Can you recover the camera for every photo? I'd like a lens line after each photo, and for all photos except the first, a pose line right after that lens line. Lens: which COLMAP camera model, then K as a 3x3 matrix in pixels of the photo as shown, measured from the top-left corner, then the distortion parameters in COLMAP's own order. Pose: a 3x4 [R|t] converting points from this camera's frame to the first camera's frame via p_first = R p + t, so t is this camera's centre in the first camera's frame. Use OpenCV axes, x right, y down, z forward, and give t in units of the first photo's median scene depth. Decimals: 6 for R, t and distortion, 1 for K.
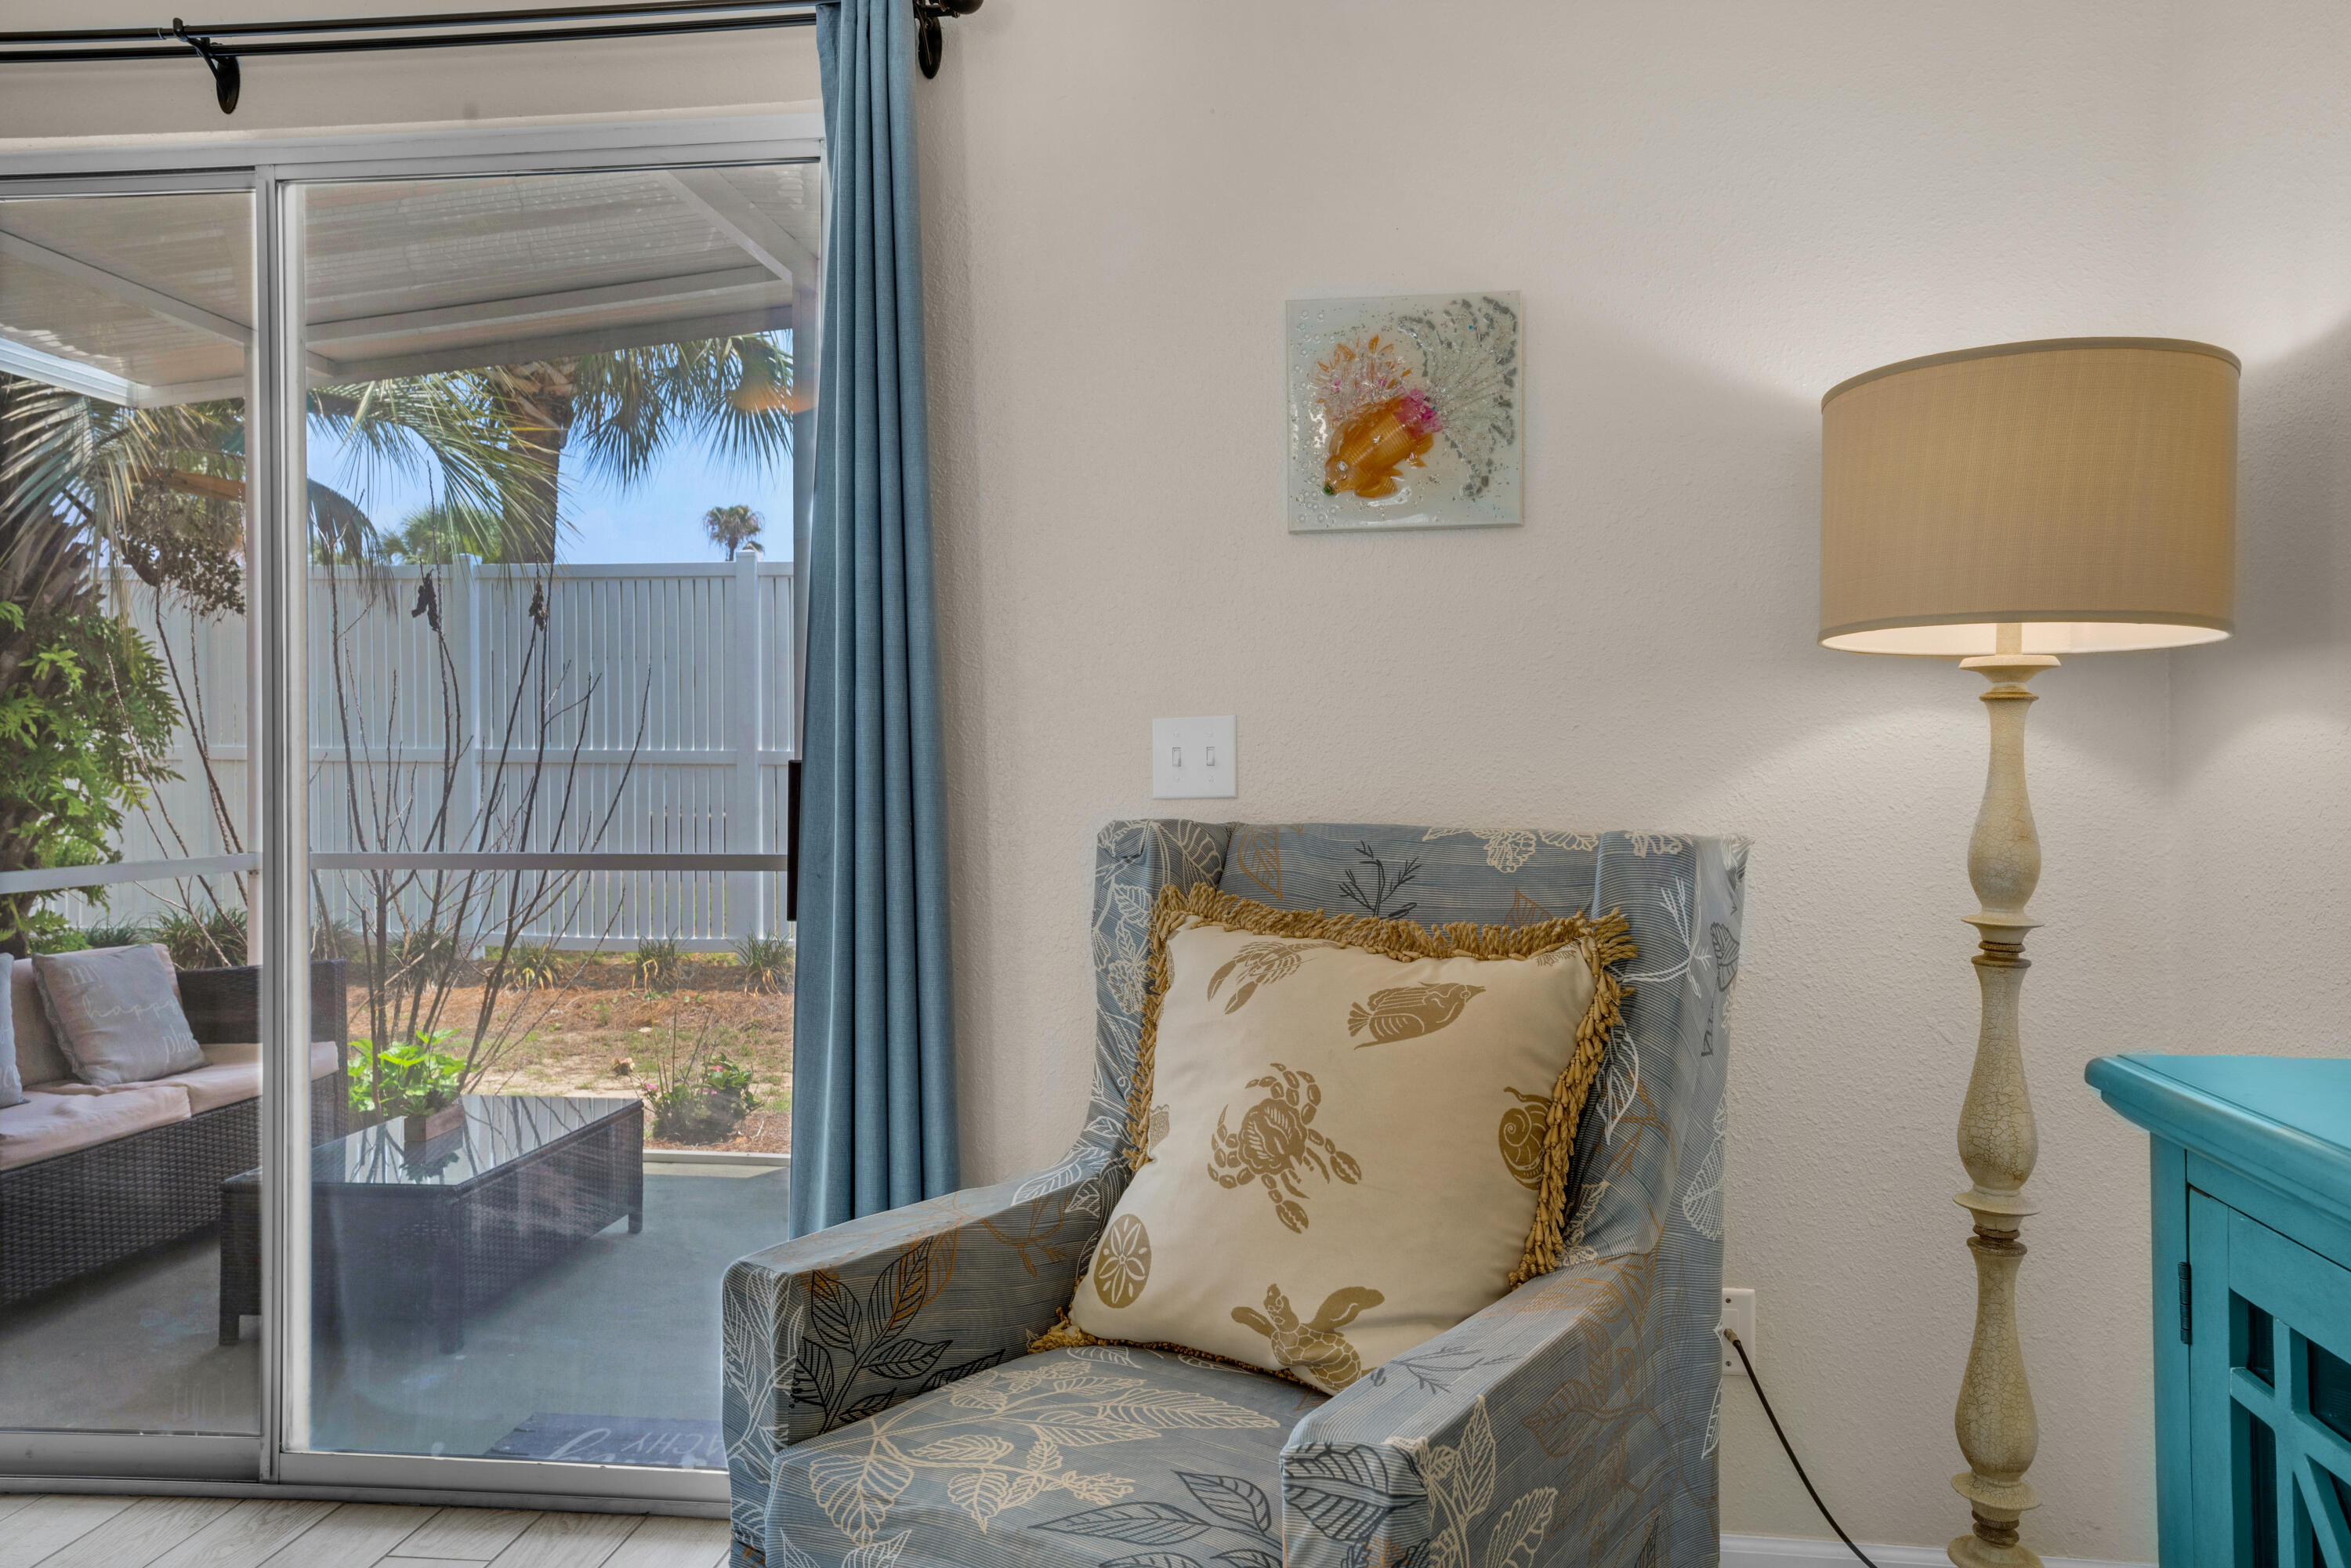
lens RADIAL K [[1674.2, 0, 1176.7], [0, 1674.2, 775.4], [0, 0, 1]] dist [0.013947, 0.003761]
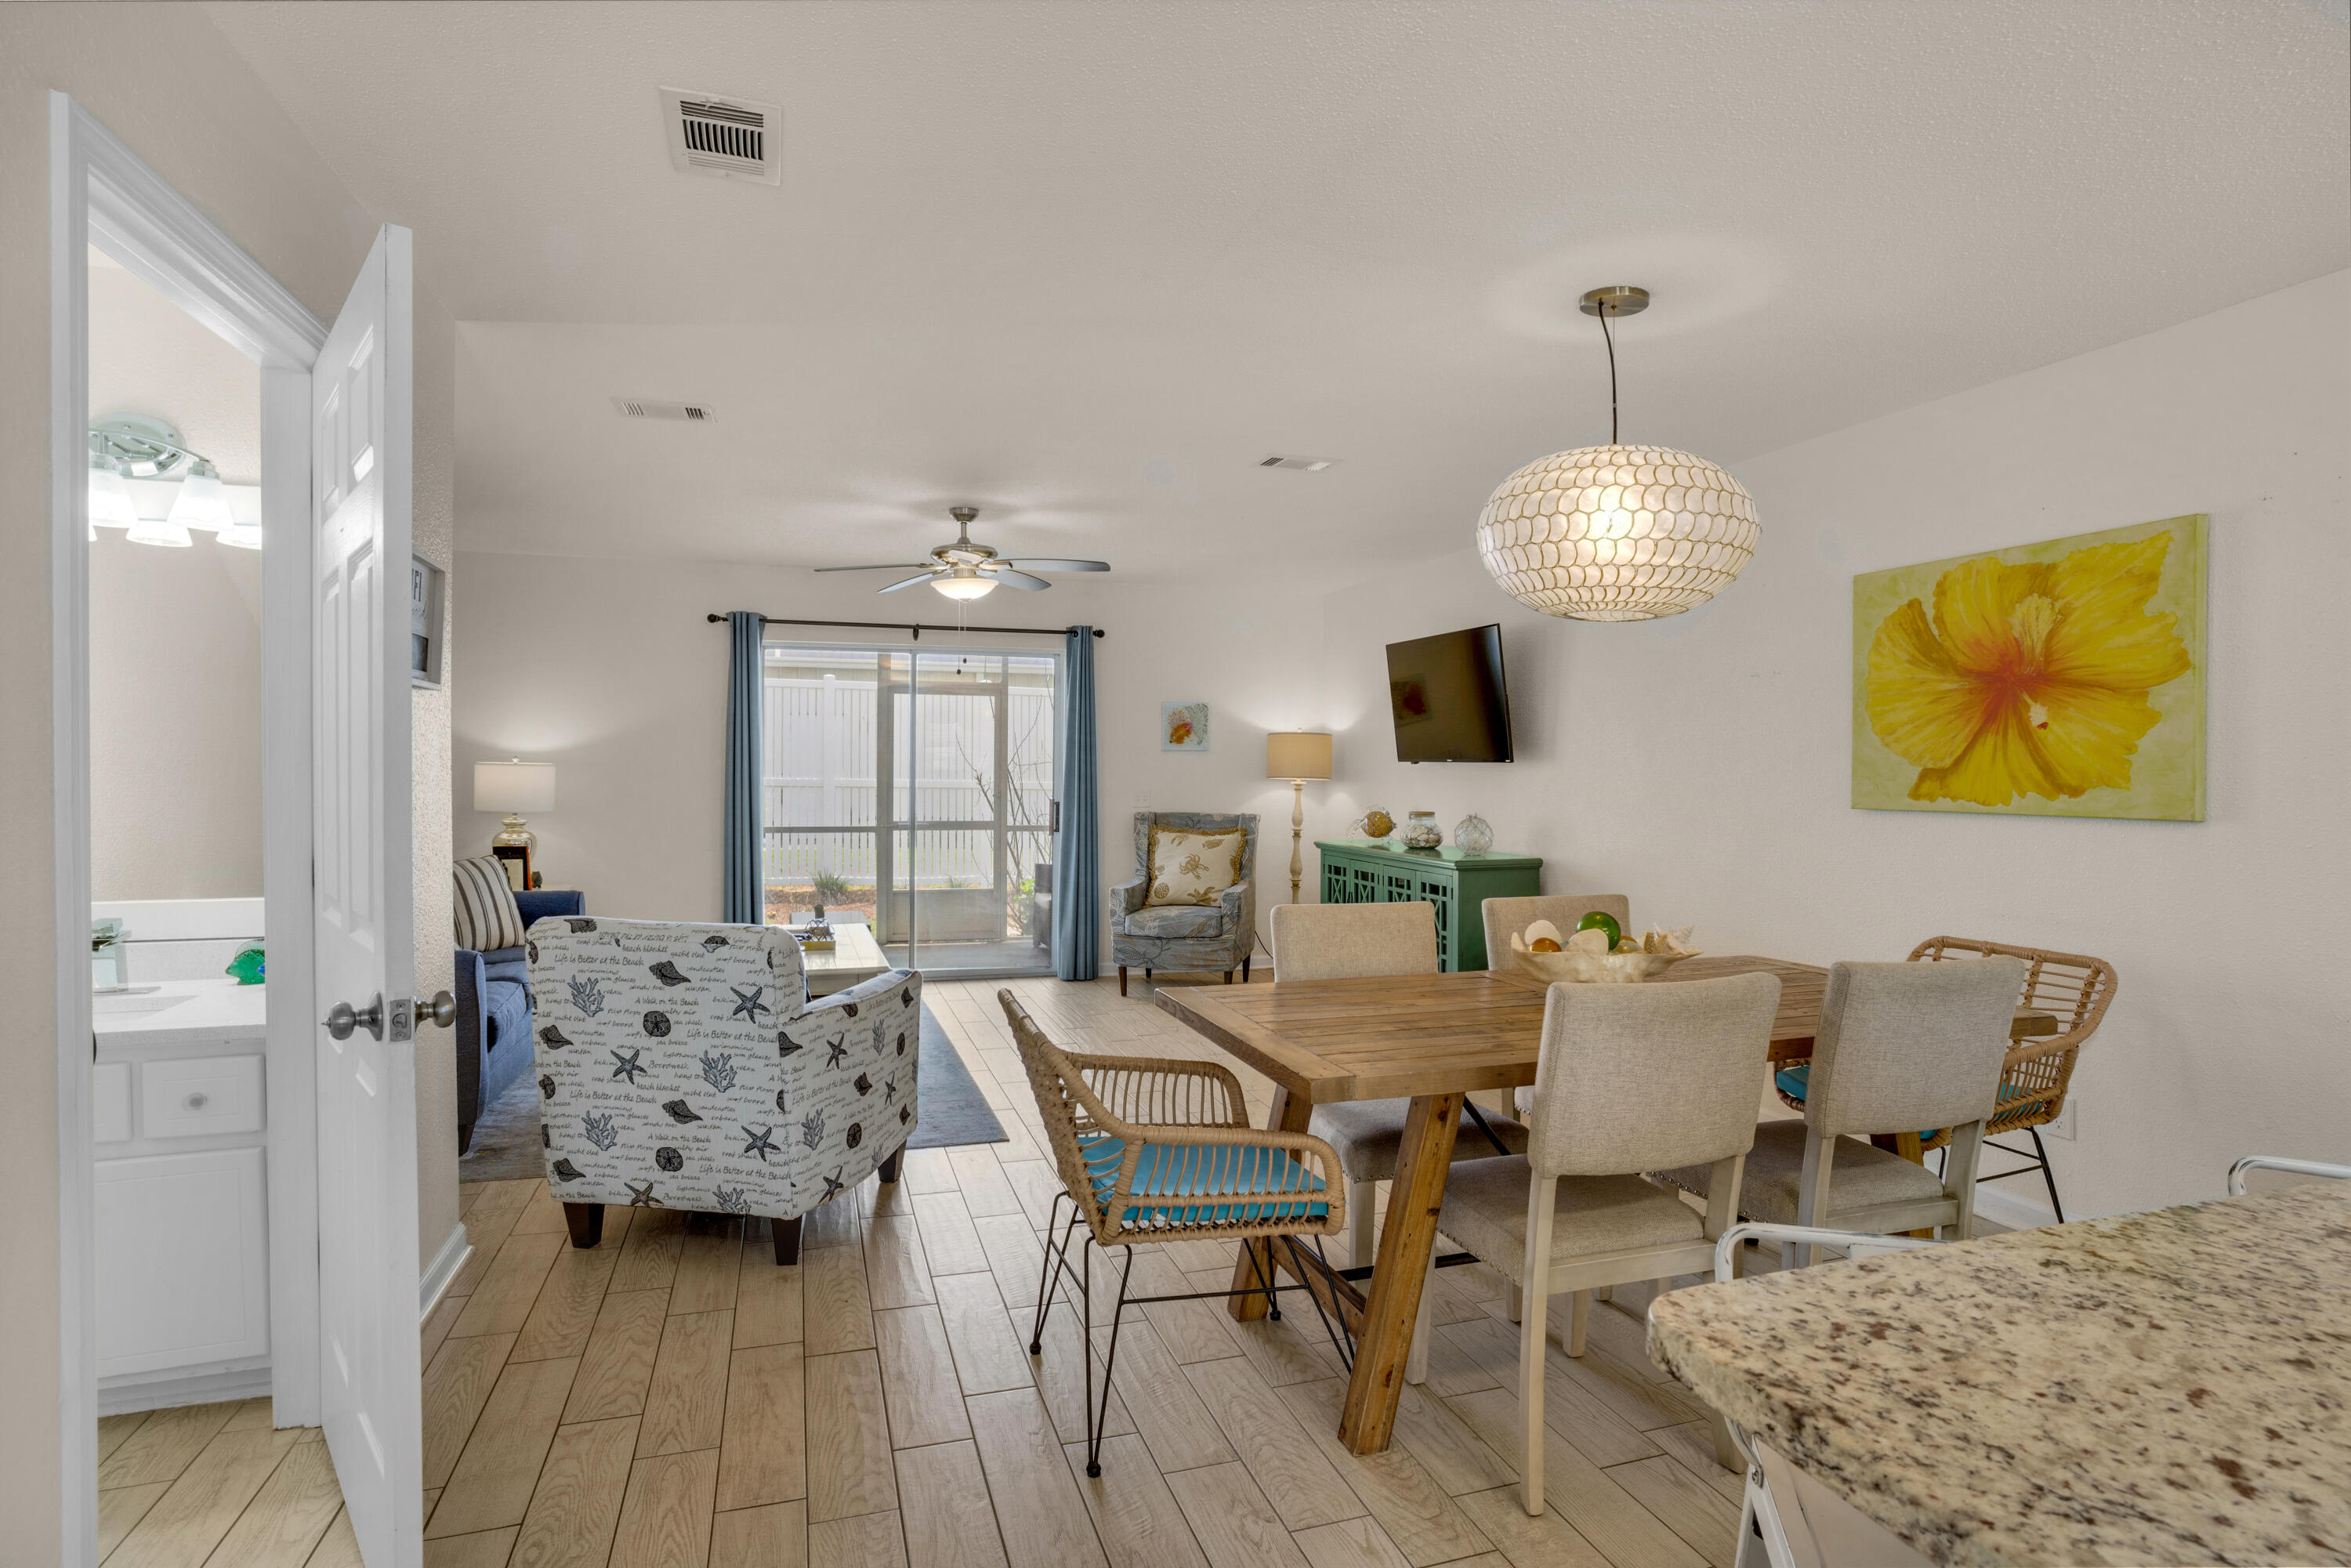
lens RADIAL K [[1213.2, 0, 1178.0], [0, 1213.2, 783.7], [0, 0, 1]] dist [0.000645, 0.000077]
pose [[0.913360, 0.001549, 0.407149, -1.511598], [-0.005415, 0.999951, 0.008344, -0.094724], [-0.407116, -0.009826, 0.913324, -2.519416]]
